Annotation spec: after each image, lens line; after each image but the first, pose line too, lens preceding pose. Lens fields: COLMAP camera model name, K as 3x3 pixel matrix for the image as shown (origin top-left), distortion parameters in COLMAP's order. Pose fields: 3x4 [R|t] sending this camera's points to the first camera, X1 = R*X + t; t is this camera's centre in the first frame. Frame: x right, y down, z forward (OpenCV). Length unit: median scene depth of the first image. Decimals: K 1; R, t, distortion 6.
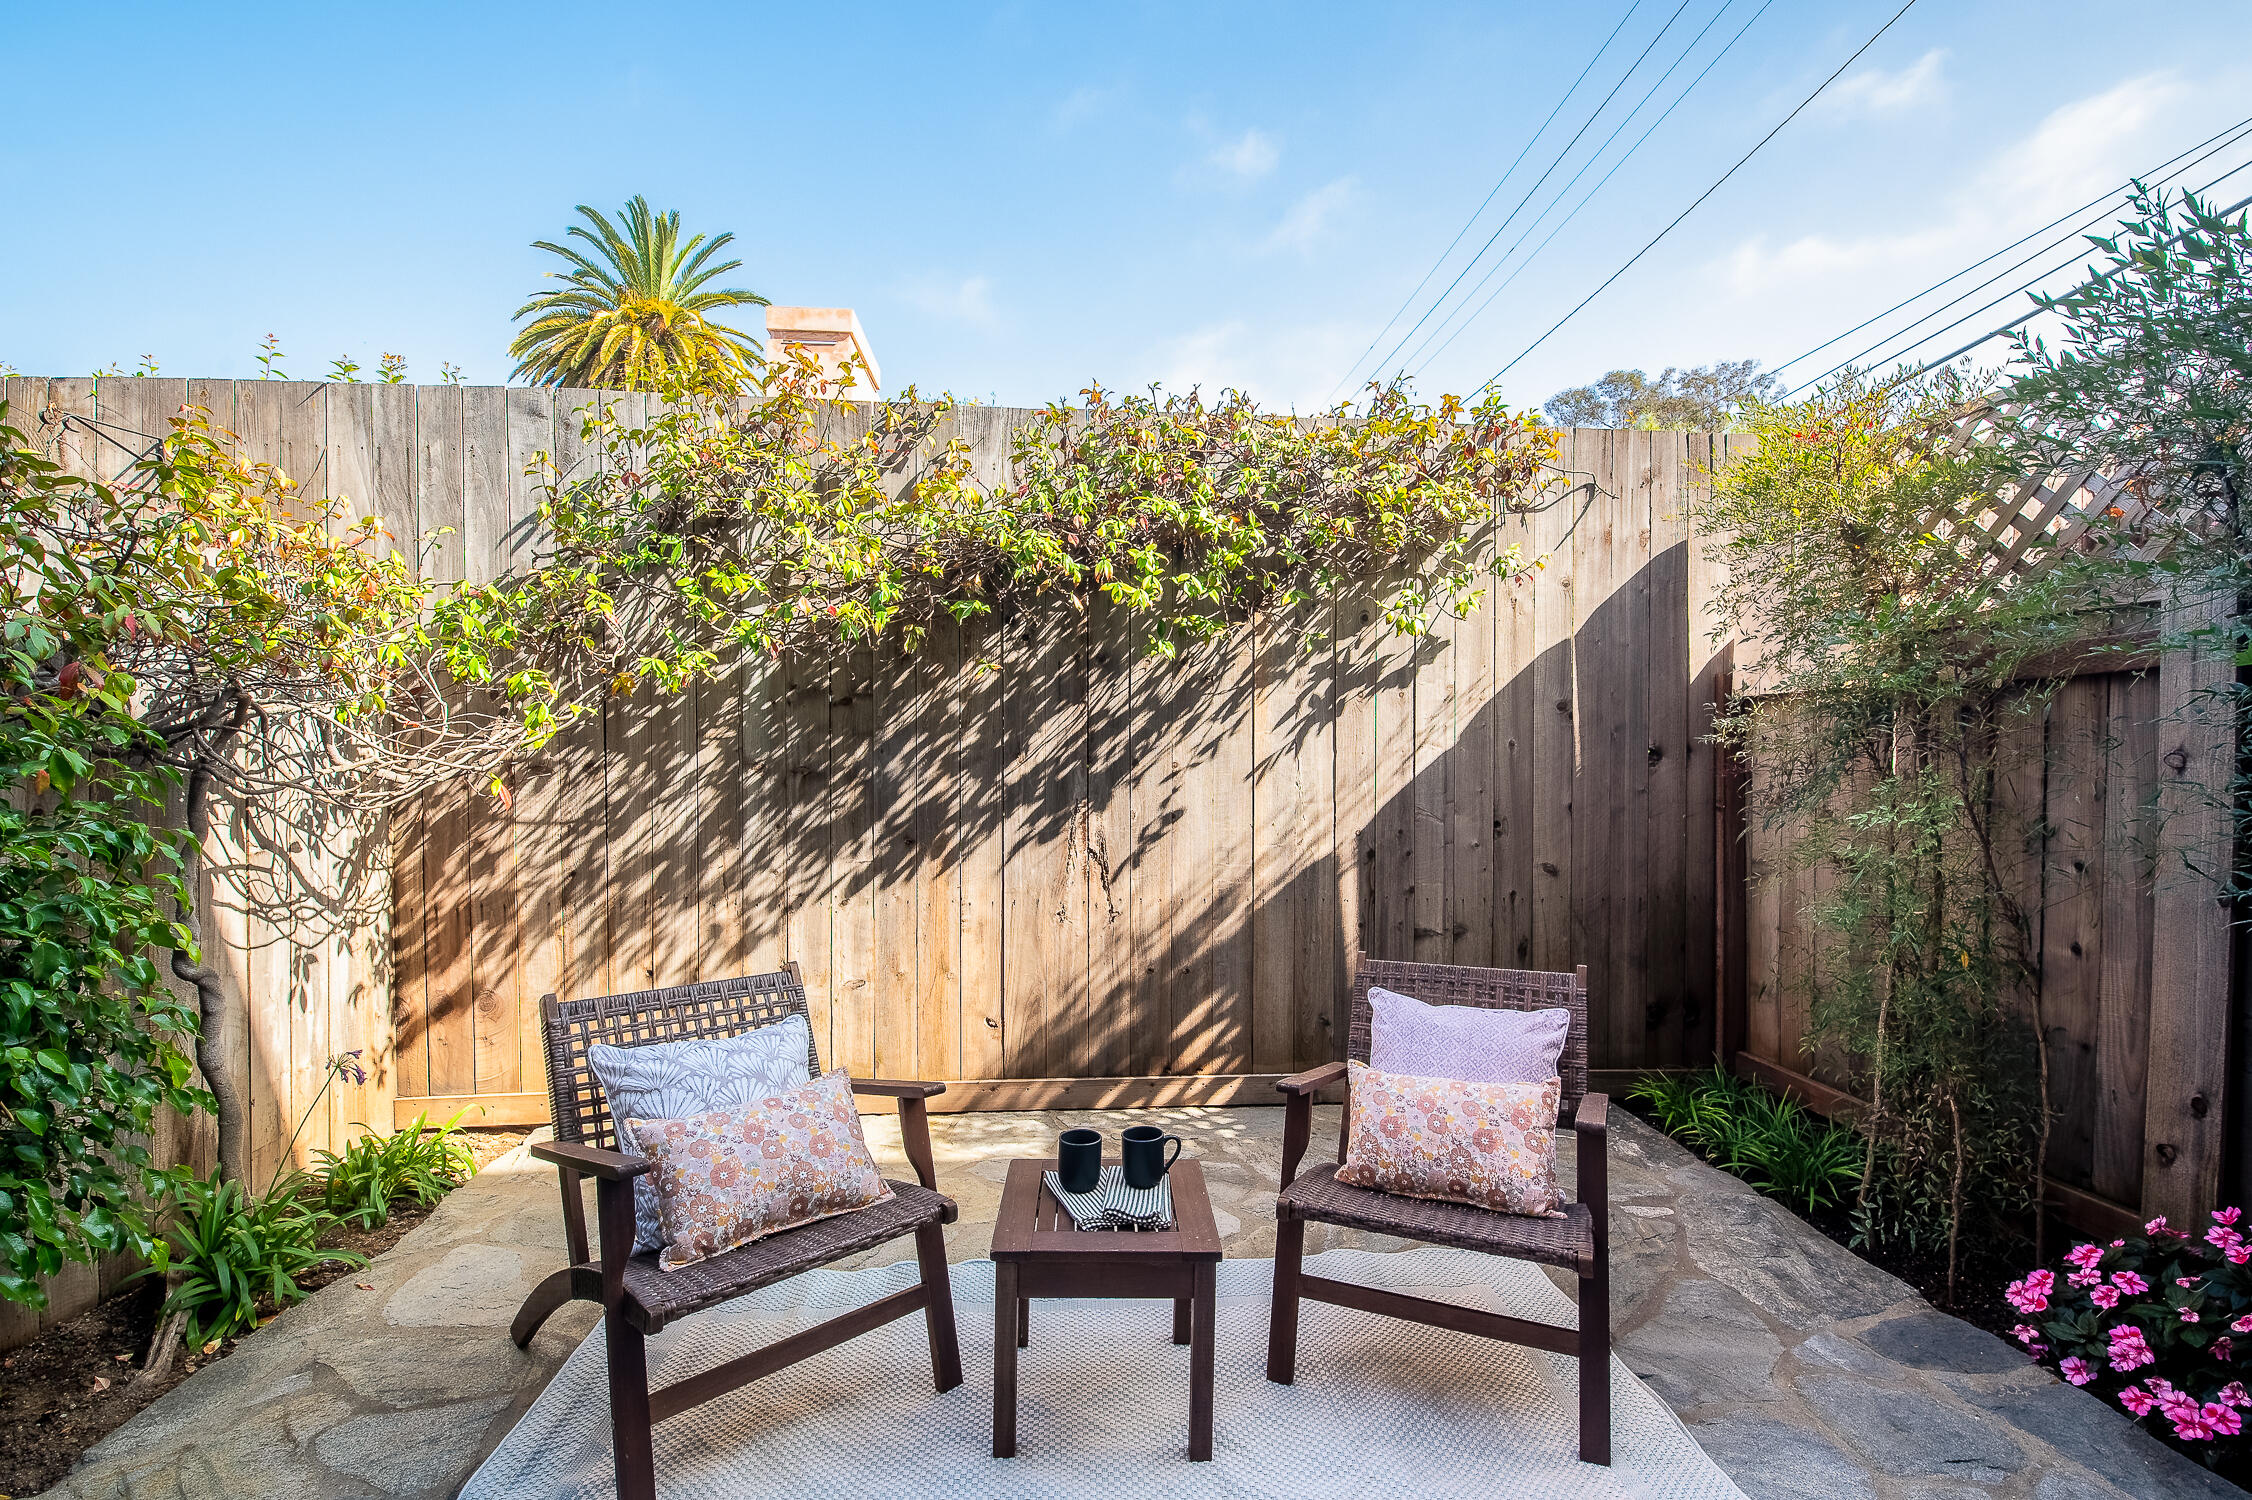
lens RADIAL K [[986.7, 0, 1137.3], [0, 986.7, 763.1], [0, 0, 1]] dist [-0.001102, -0.012149]
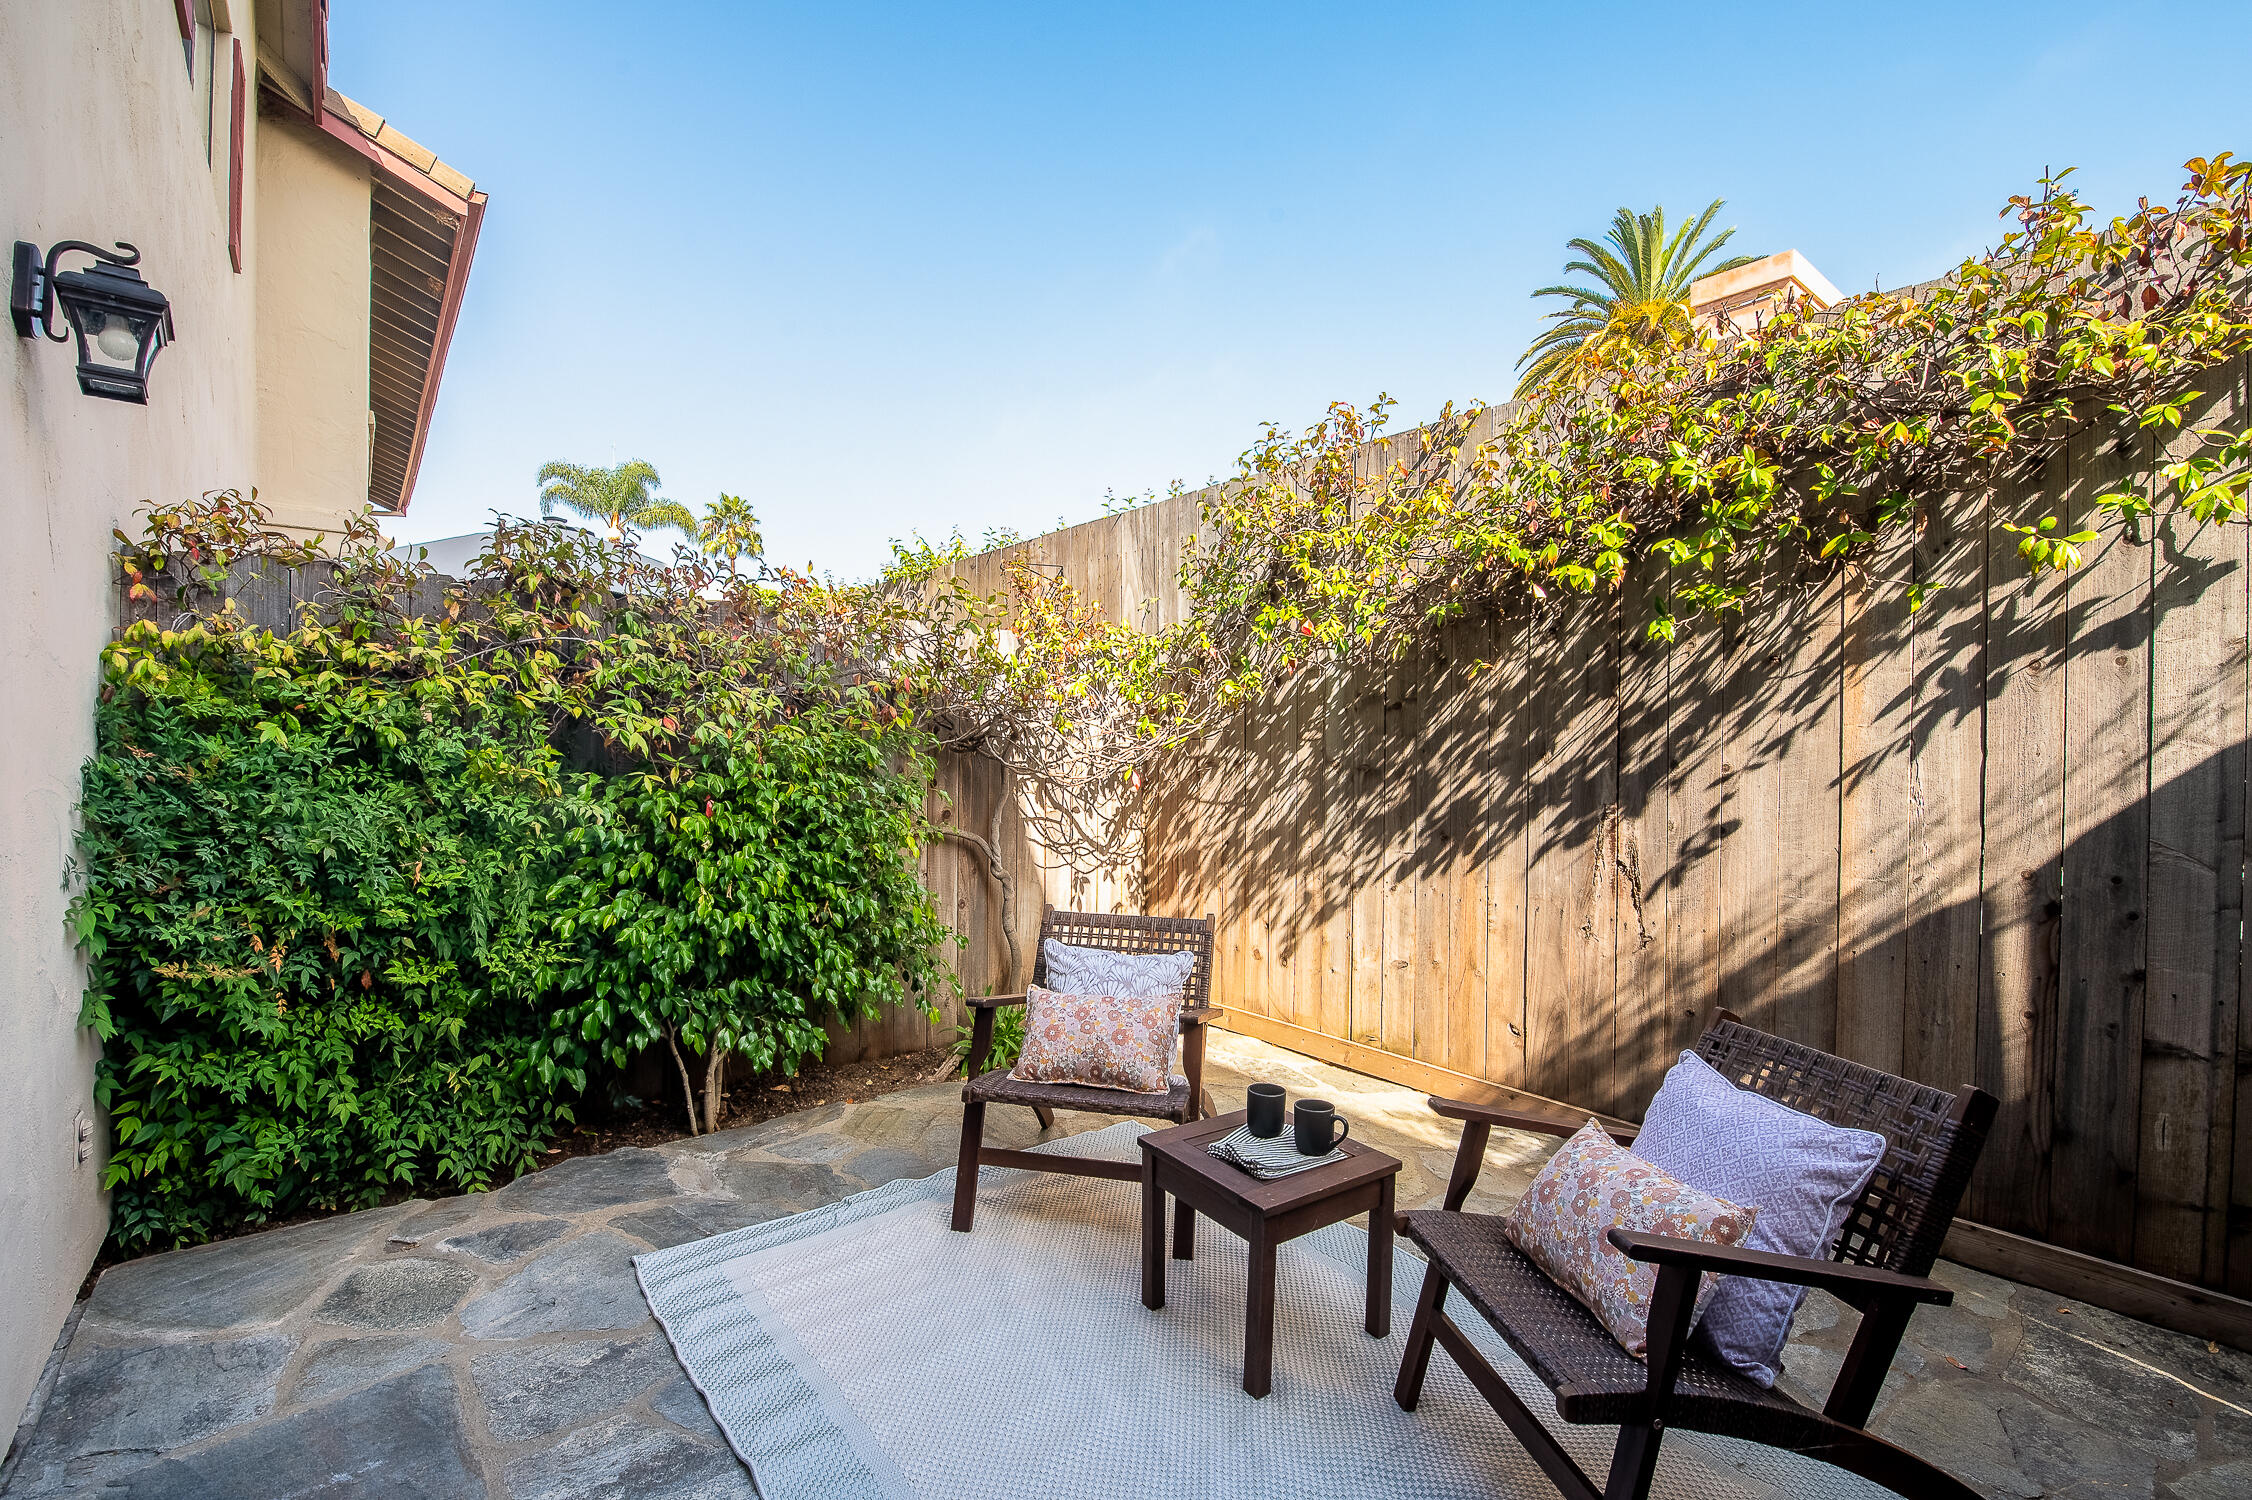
lens RADIAL K [[966.9, 0, 1126.0], [0, 966.9, 750.0], [0, 0, 1]] dist [0.001217, -0.011254]
pose [[0.567378, -0.000905, -0.823457, 0.420820], [-0.009916, 0.999919, -0.007931, -0.000427], [0.823398, 0.012665, 0.567324, 0.134902]]
